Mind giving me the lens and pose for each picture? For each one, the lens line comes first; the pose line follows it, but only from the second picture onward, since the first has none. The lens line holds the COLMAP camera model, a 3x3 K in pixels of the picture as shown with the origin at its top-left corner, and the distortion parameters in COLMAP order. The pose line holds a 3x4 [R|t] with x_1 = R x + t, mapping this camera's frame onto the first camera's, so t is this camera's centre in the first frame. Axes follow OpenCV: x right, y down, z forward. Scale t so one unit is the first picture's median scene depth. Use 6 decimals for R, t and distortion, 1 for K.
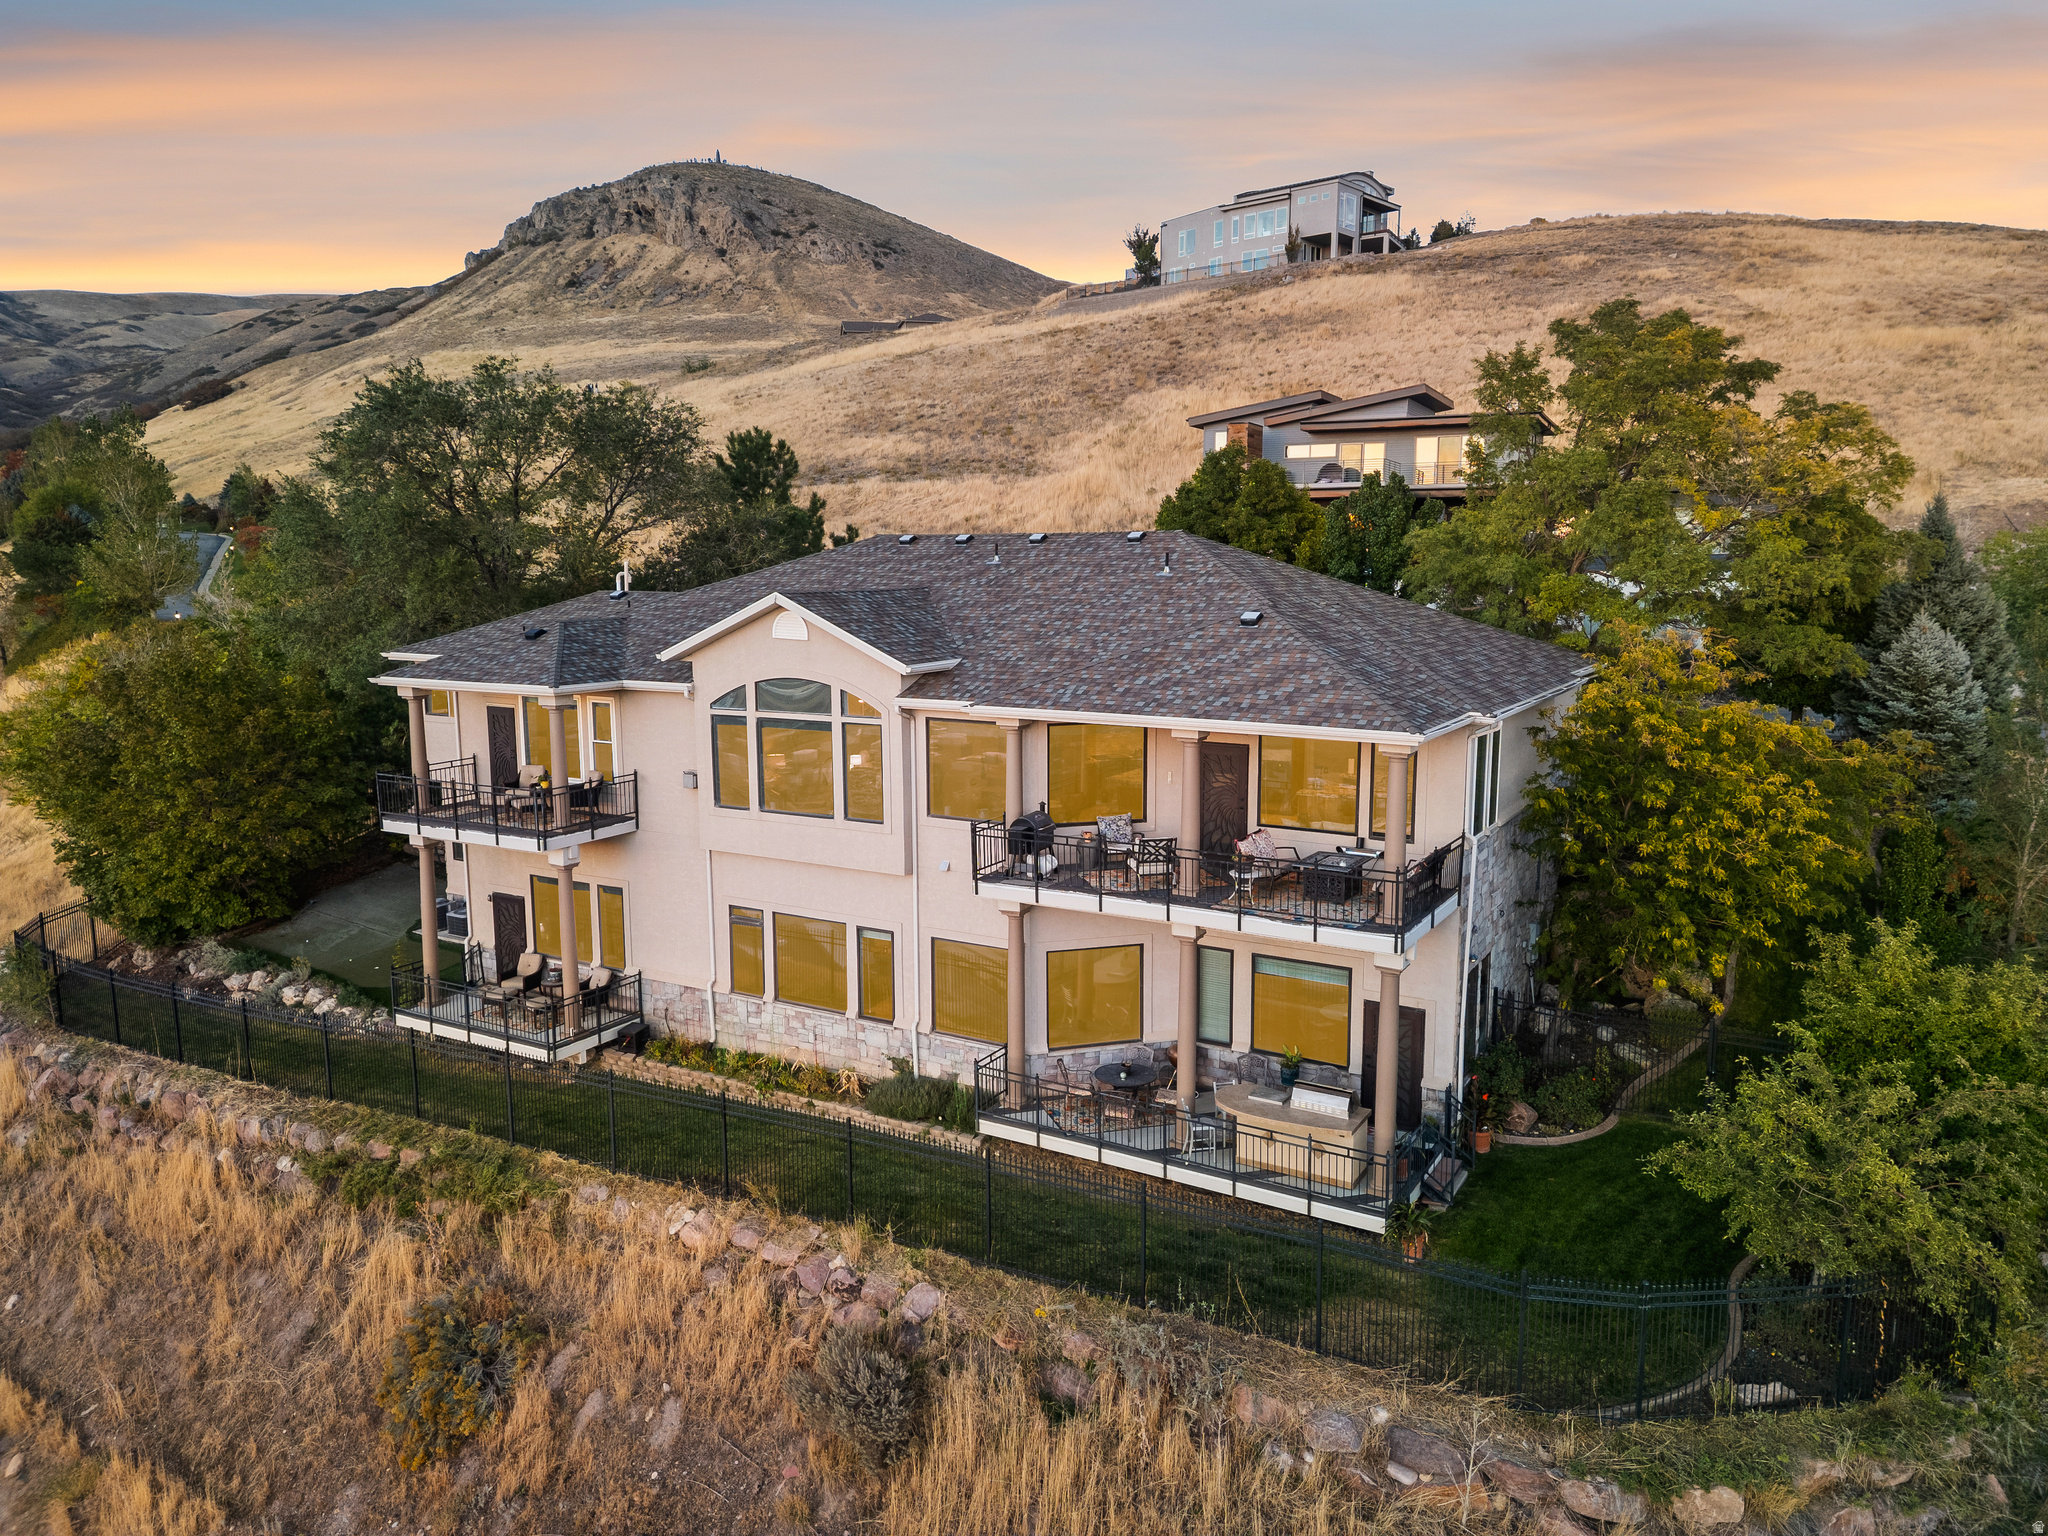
lens RADIAL K [[1425.5, 0, 1037.9], [0, 1425.5, 779.8], [0, 0, 1]] dist [0.070387, -0.063548]
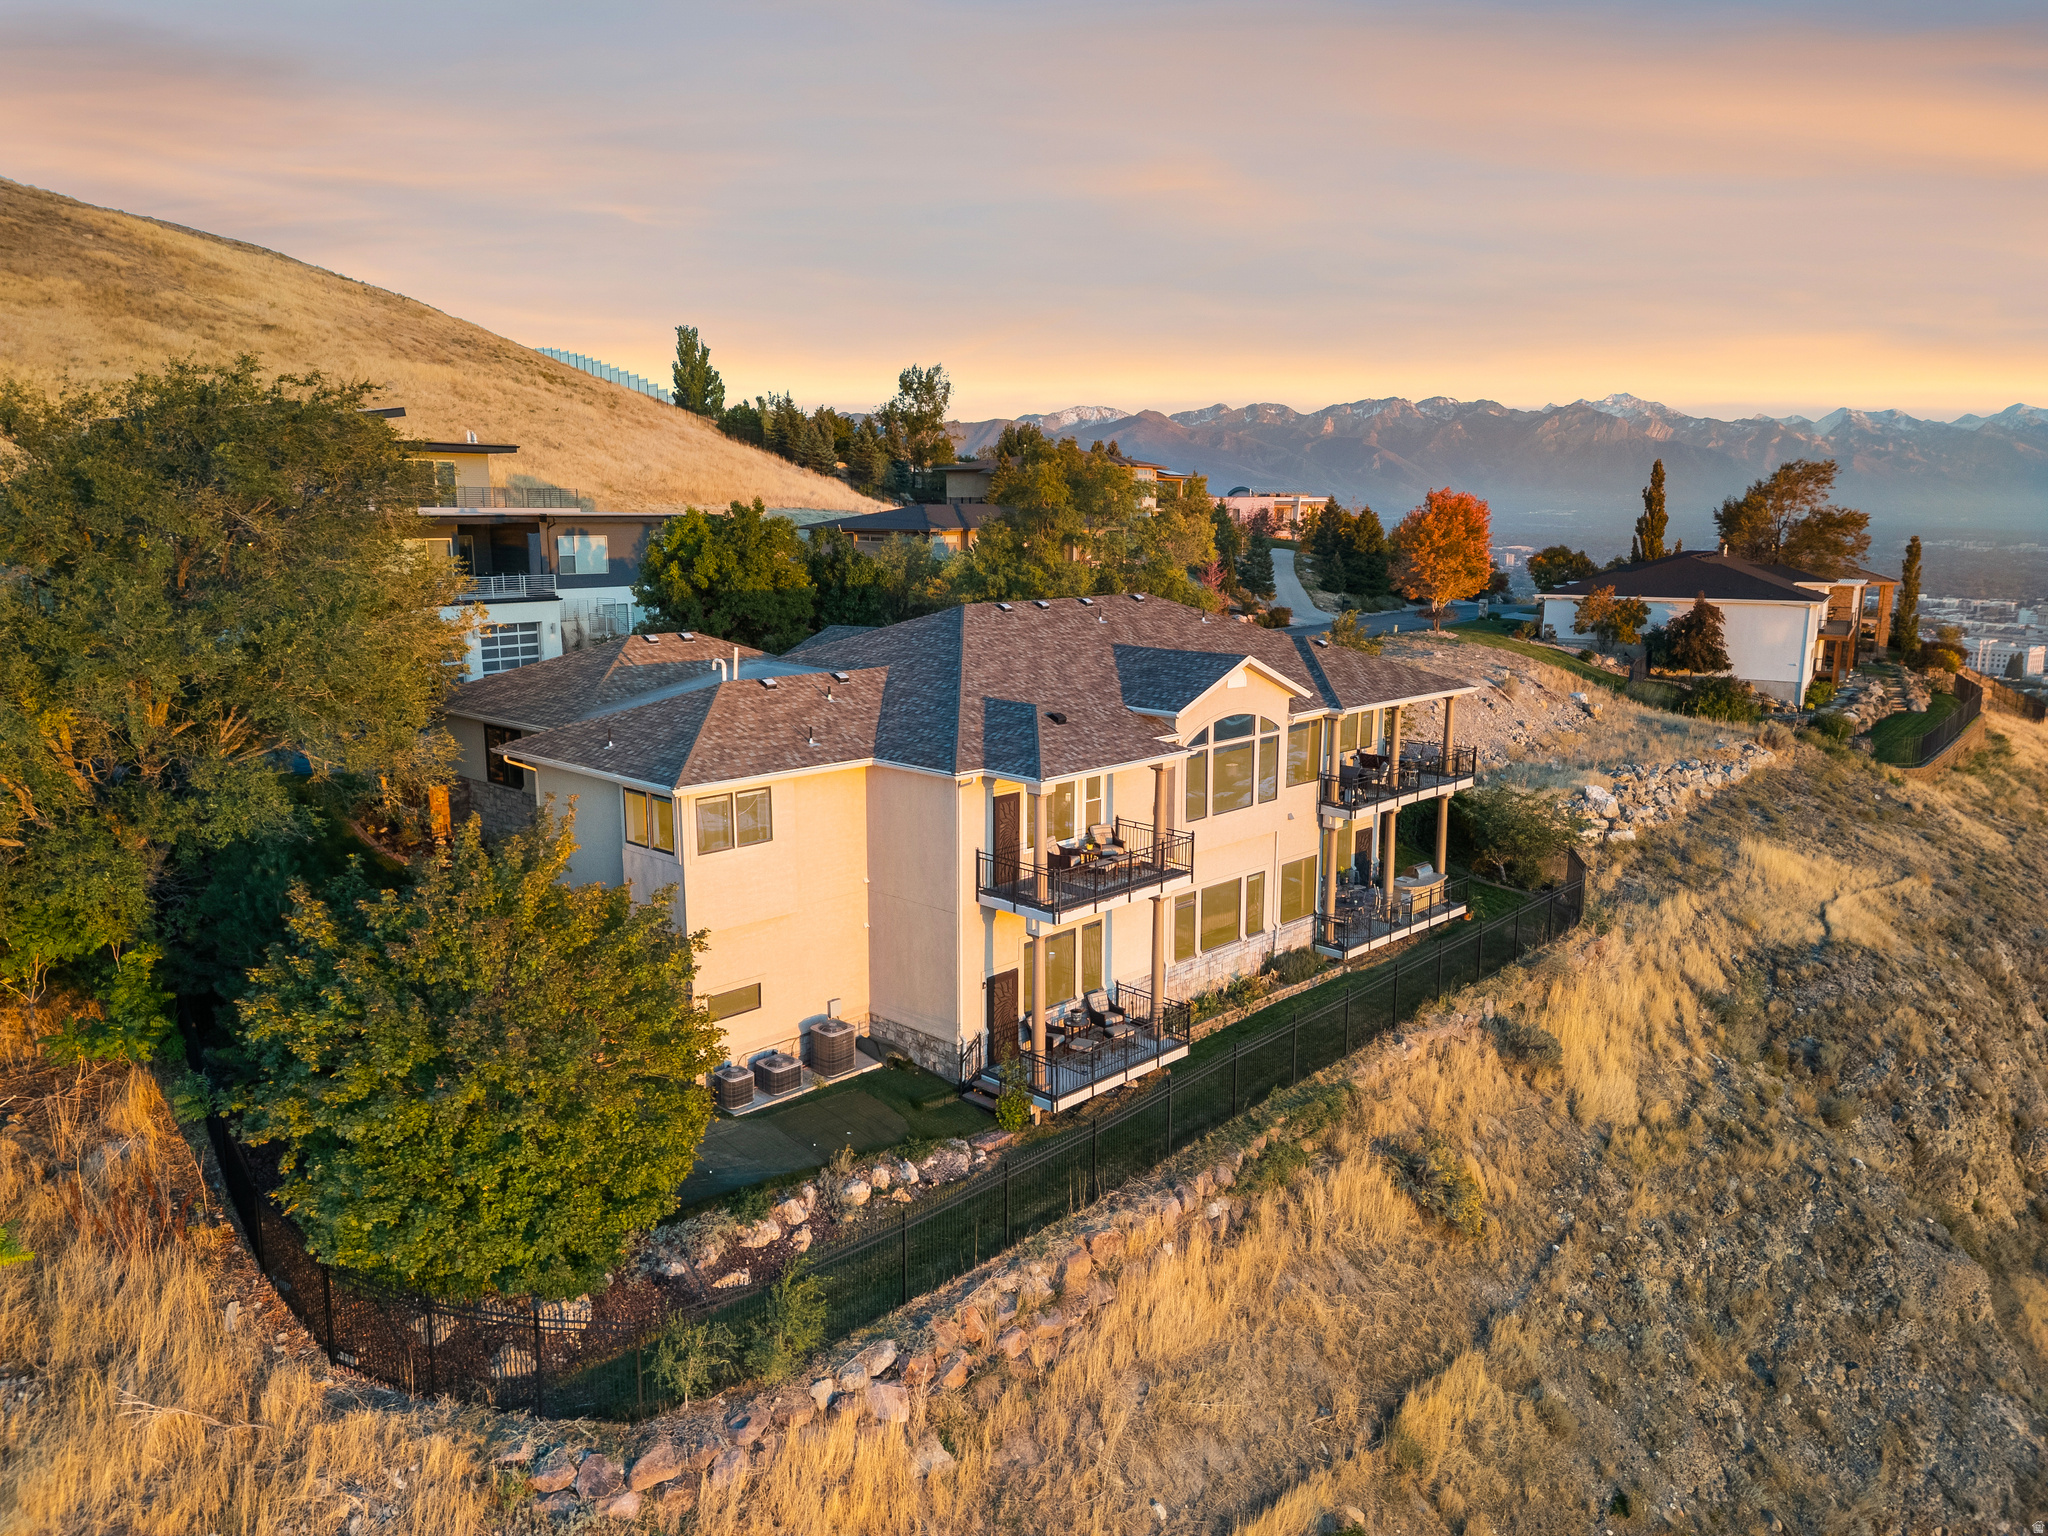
lens RADIAL K [[1425.5, 0, 1037.9], [0, 1425.5, 779.8], [0, 0, 1]] dist [0.070387, -0.063548]
pose [[0.231082, -0.177572, 0.956593, -1.532336], [0.150467, 0.977897, 0.145178, -0.235114], [-0.961229, 0.110387, 0.252693, 0.808919]]
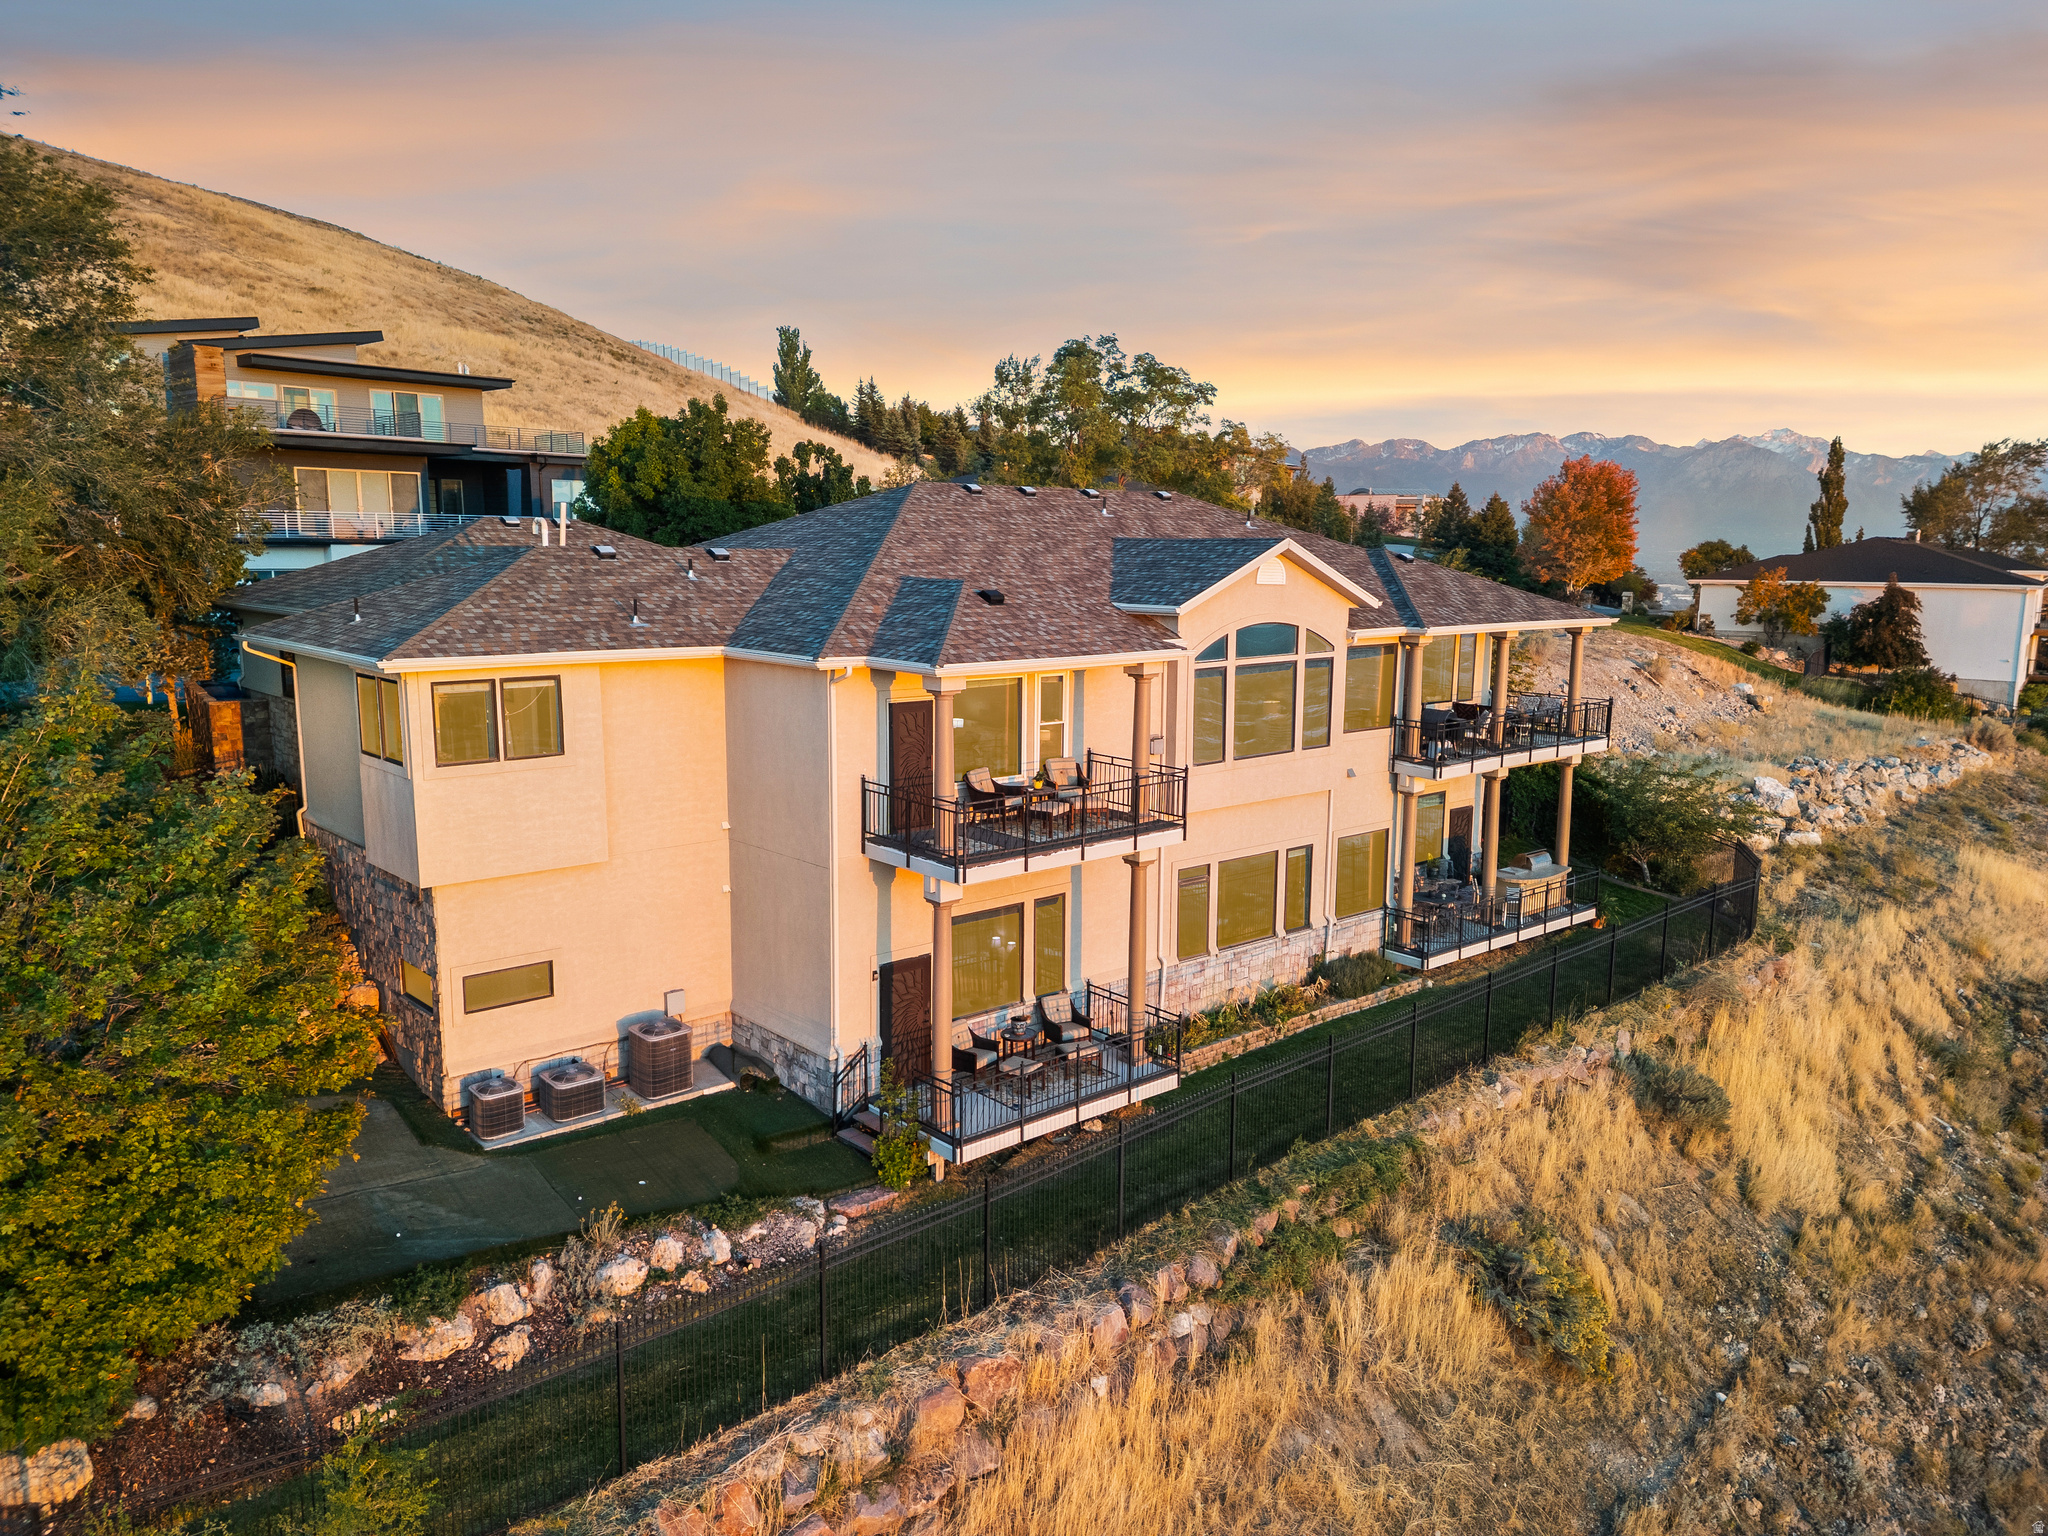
lens RADIAL K [[1425.5, 0, 1037.9], [0, 1425.5, 779.8], [0, 0, 1]] dist [0.070387, -0.063548]
pose [[0.317668, -0.149025, 0.936418, -1.169276], [0.140333, 0.984086, 0.109005, -0.091878], [-0.937760, 0.096783, 0.333526, 0.794812]]
